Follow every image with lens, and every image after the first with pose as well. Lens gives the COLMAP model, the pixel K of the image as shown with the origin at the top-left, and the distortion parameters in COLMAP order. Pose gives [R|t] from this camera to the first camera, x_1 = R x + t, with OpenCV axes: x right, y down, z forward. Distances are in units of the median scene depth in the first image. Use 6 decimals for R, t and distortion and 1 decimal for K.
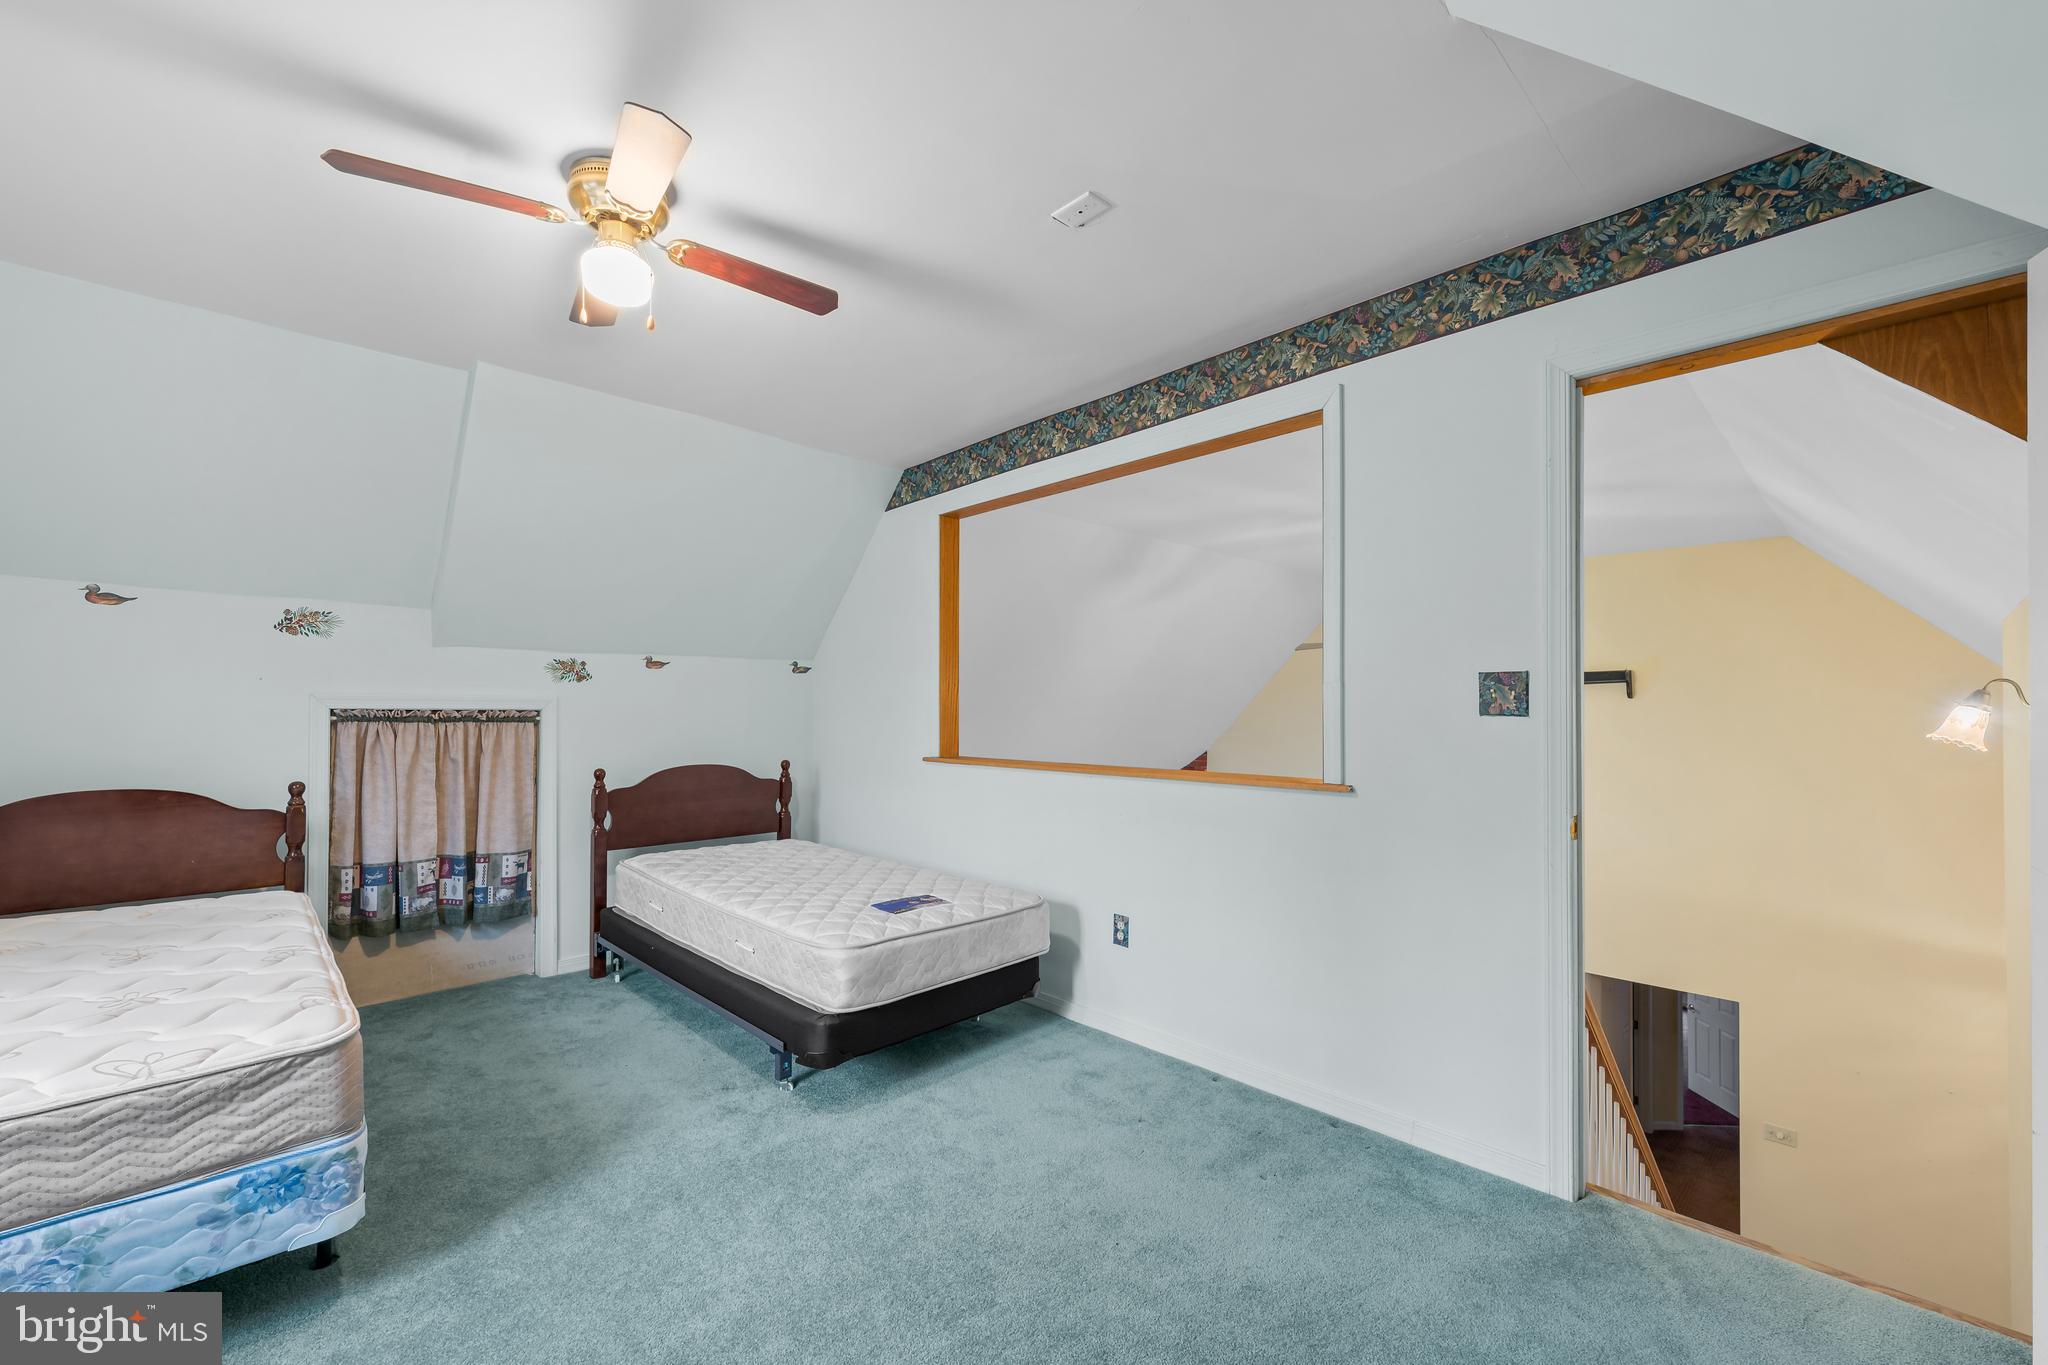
lens RADIAL K [[839.1, 0, 1024.0], [0, 839.1, 696.7], [0, 0, 1]] dist [0.003932, -0.000276]
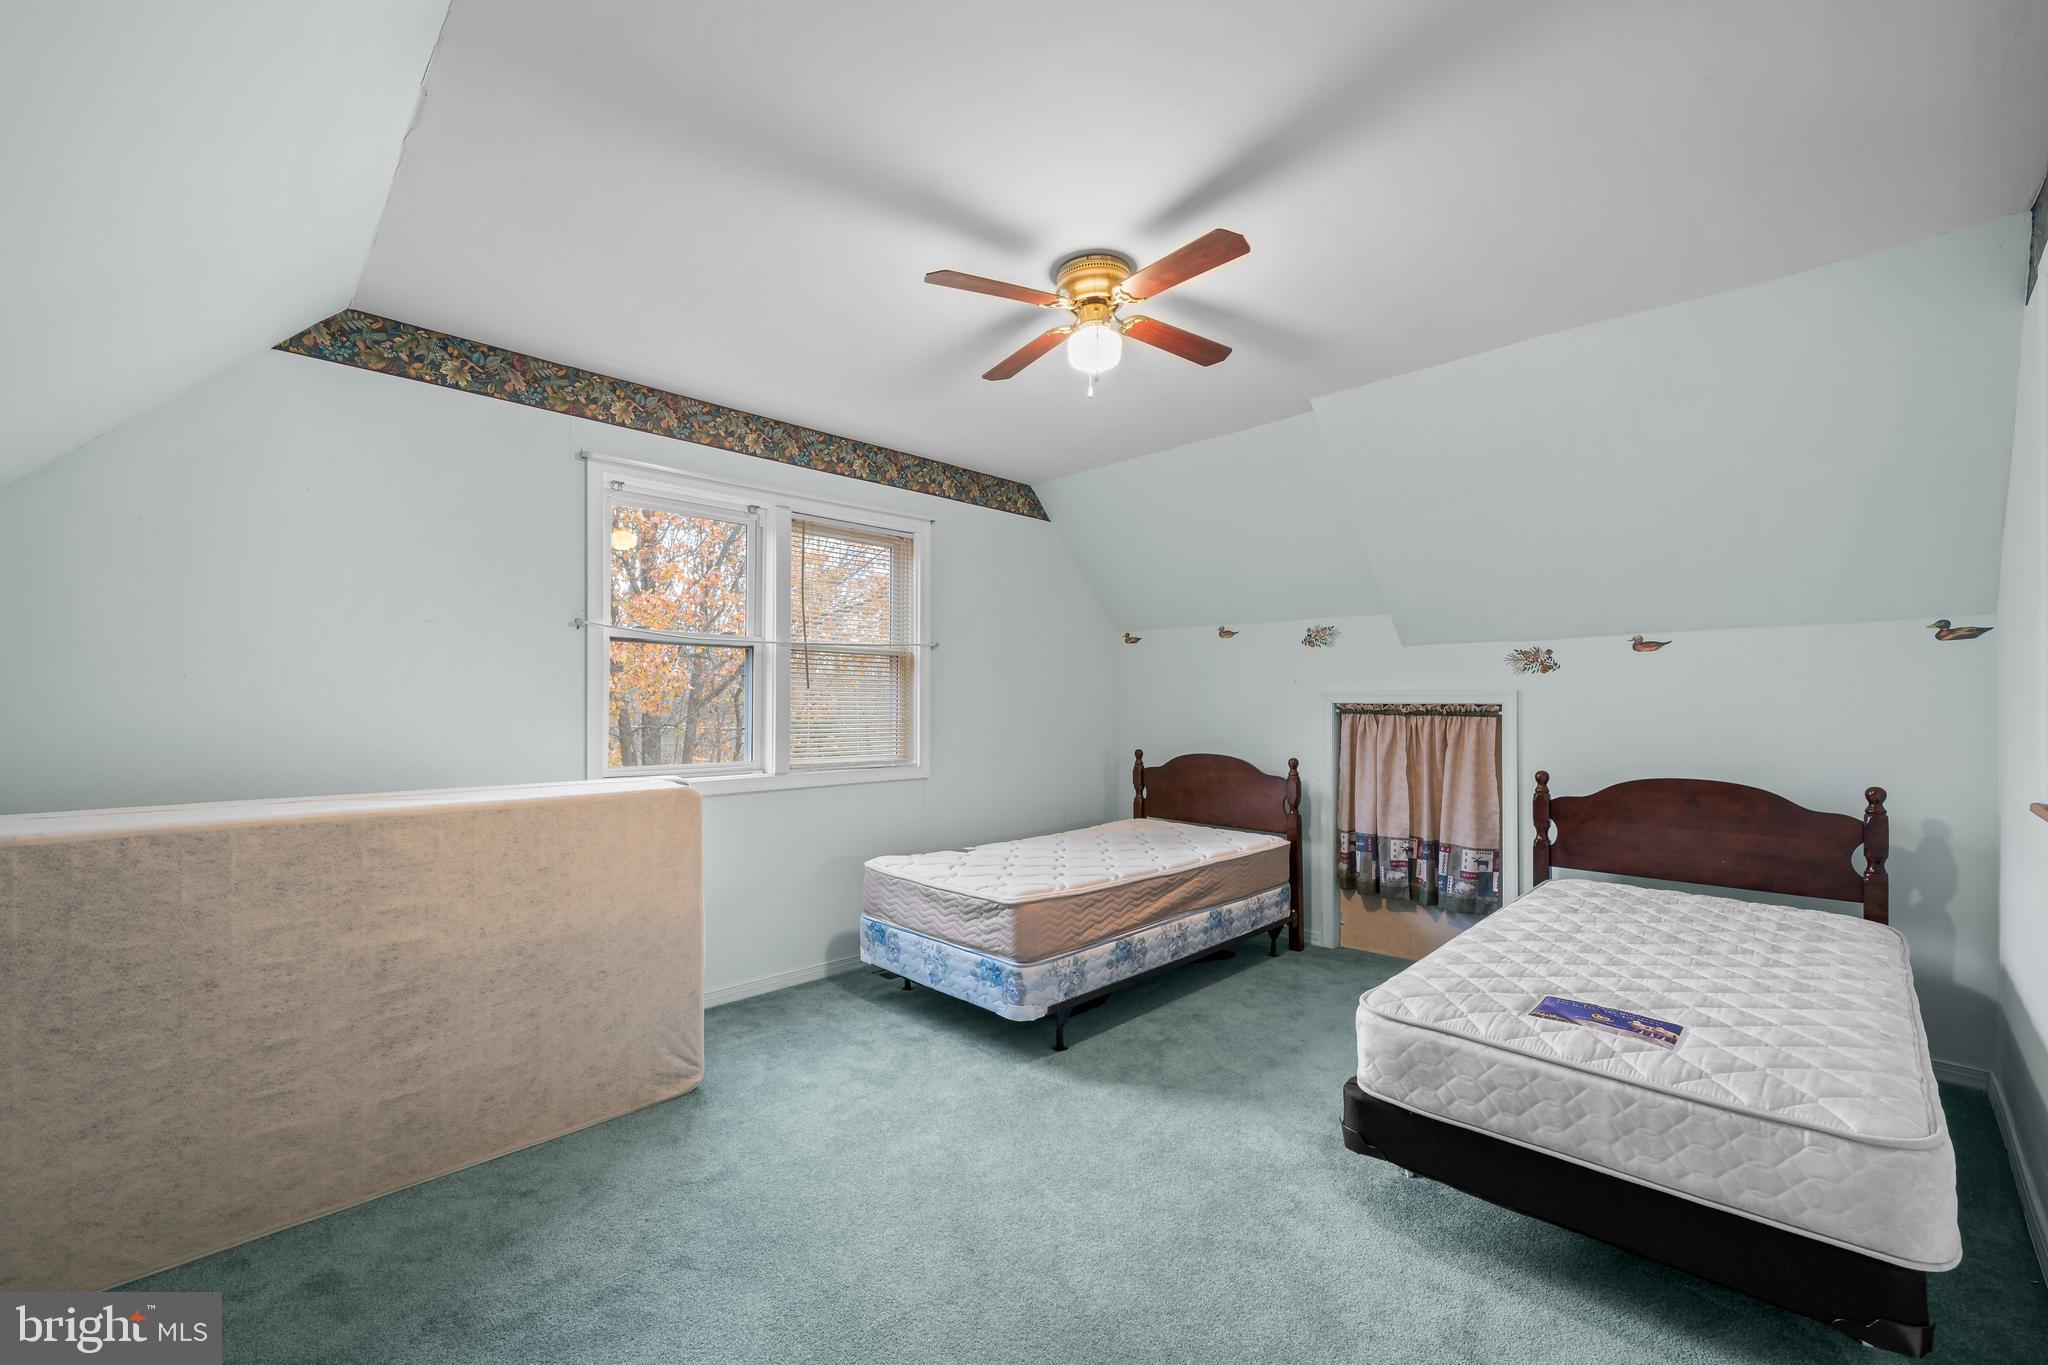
lens RADIAL K [[839.1, 0, 1024.3], [0, 839.1, 695.1], [0, 0, 1]] dist [0.003932, -0.000276]
pose [[0.008204, -0.015652, -0.999844, 0.395497], [0.011994, 0.999807, -0.015553, 0.014668], [0.999894, -0.011864, 0.008390, 0.484314]]
